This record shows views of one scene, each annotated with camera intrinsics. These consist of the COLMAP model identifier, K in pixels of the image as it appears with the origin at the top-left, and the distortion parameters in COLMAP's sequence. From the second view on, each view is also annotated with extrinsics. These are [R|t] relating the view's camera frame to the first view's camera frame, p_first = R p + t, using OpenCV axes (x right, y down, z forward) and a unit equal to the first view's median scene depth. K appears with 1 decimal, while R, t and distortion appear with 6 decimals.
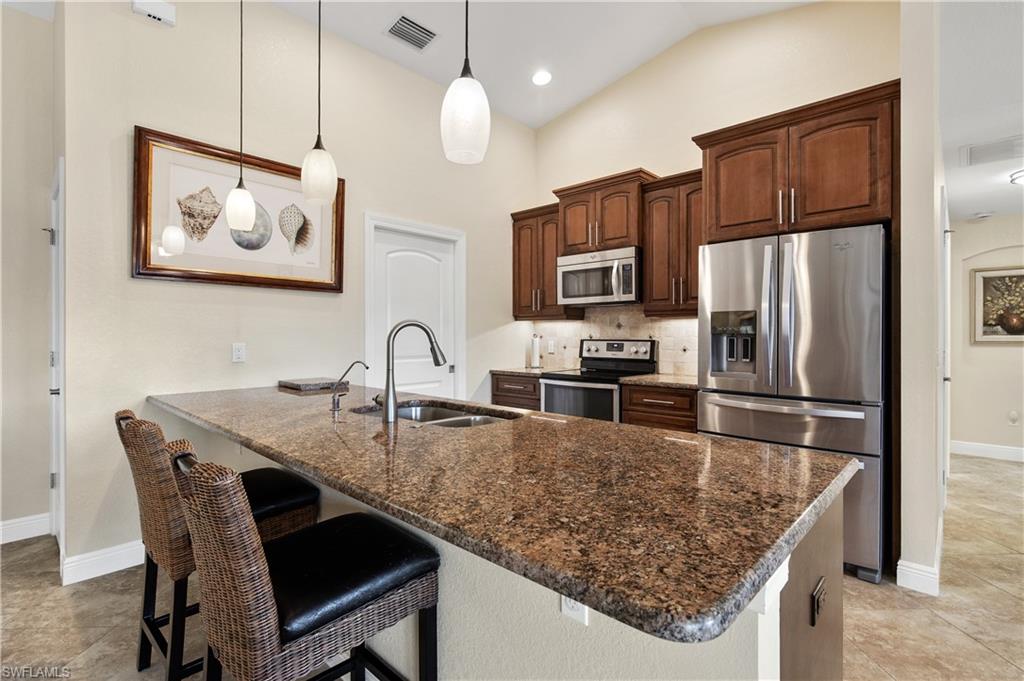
lens RADIAL K [[507.3, 0, 511.5], [0, 507.3, 336.3], [0, 0, 1]] dist [0.001650, -0.002533]
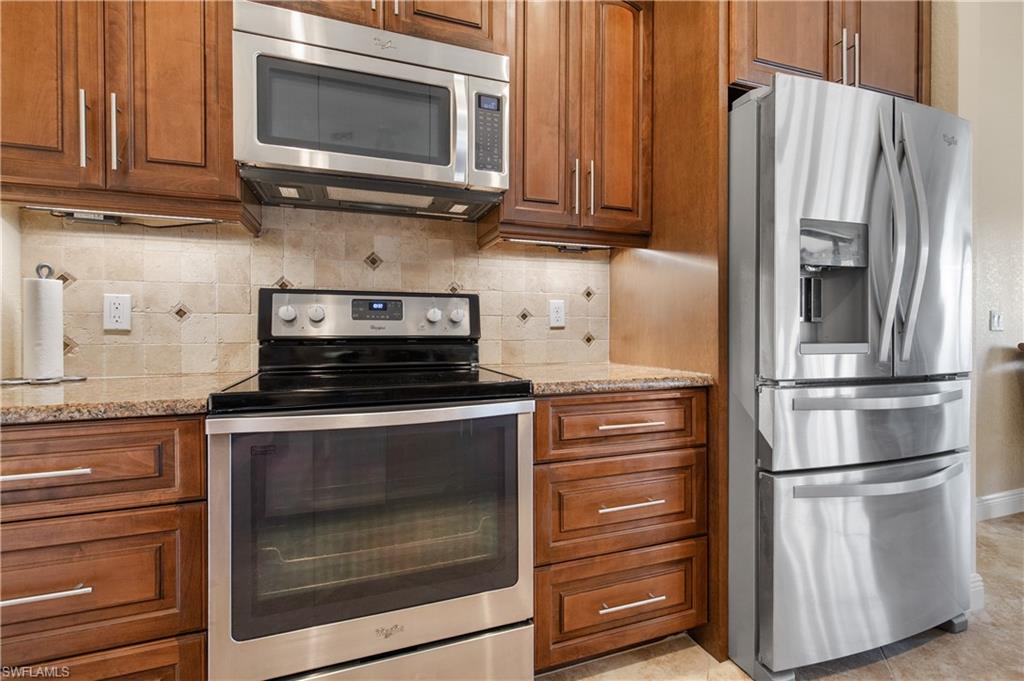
lens RADIAL K [[467.0, 0, 517.5], [0, 467.0, 332.4], [0, 0, 1]] dist [0.005012, -0.000099]
pose [[0.440157, -0.003262, 0.897915, -0.082913], [0.006901, 0.999976, 0.000250, 0.040247], [-0.897894, 0.006086, 0.440169, 0.739491]]
